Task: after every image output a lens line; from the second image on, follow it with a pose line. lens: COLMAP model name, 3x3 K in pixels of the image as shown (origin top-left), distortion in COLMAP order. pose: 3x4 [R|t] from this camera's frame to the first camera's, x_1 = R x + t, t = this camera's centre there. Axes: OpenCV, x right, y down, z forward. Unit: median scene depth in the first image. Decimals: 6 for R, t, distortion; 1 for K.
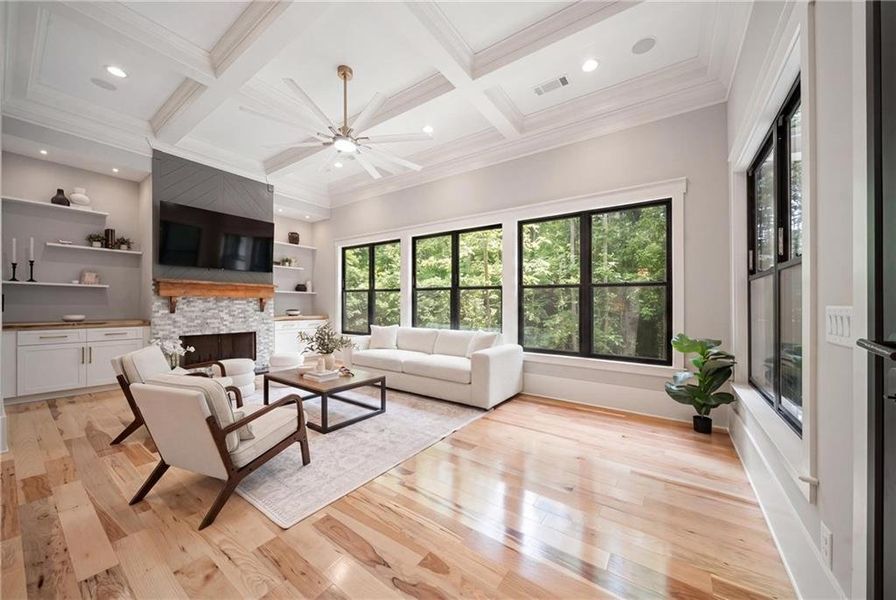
lens RADIAL K [[316.2, 0, 452.8], [0, 316.2, 304.7], [0, 0, 1]] dist [-0.001777, -0.000086]
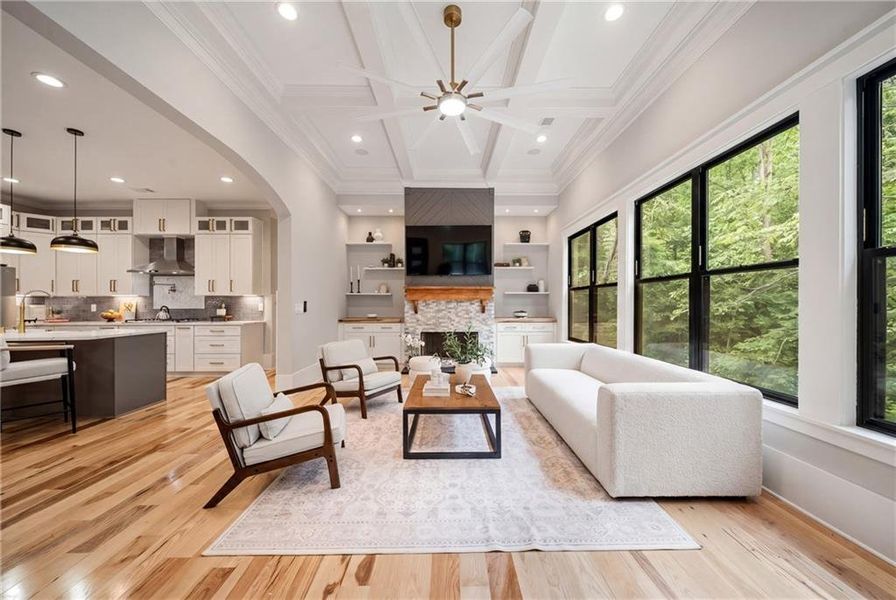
lens RADIAL K [[321.6, 0, 453.7], [0, 321.6, 300.4], [0, 0, 1]] dist [-0.002001, 0.000078]
pose [[0.580980, -0.021126, -0.813643, 0.236148], [0.006551, 0.999752, -0.021280, 0.003124], [0.813891, 0.007033, 0.580975, 0.381099]]
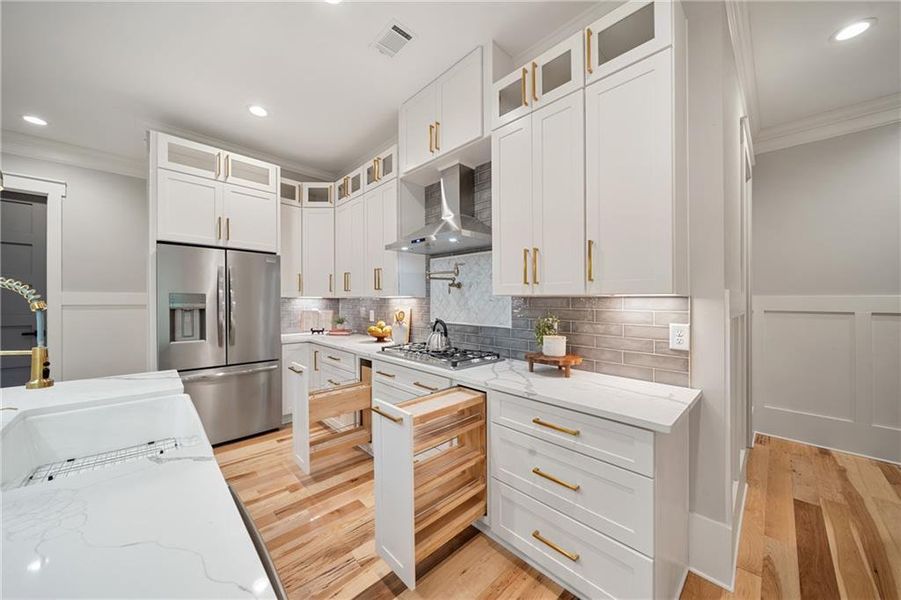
lens RADIAL K [[318.0, 0, 453.5], [0, 318.0, 299.2], [0, 0, 1]] dist [-0.001777, -0.000086]
pose [[-0.190644, -0.022270, -0.981407, -0.854867], [-0.010526, 0.999732, -0.020641, -0.032551], [0.981603, 0.006395, -0.190828, 0.323101]]
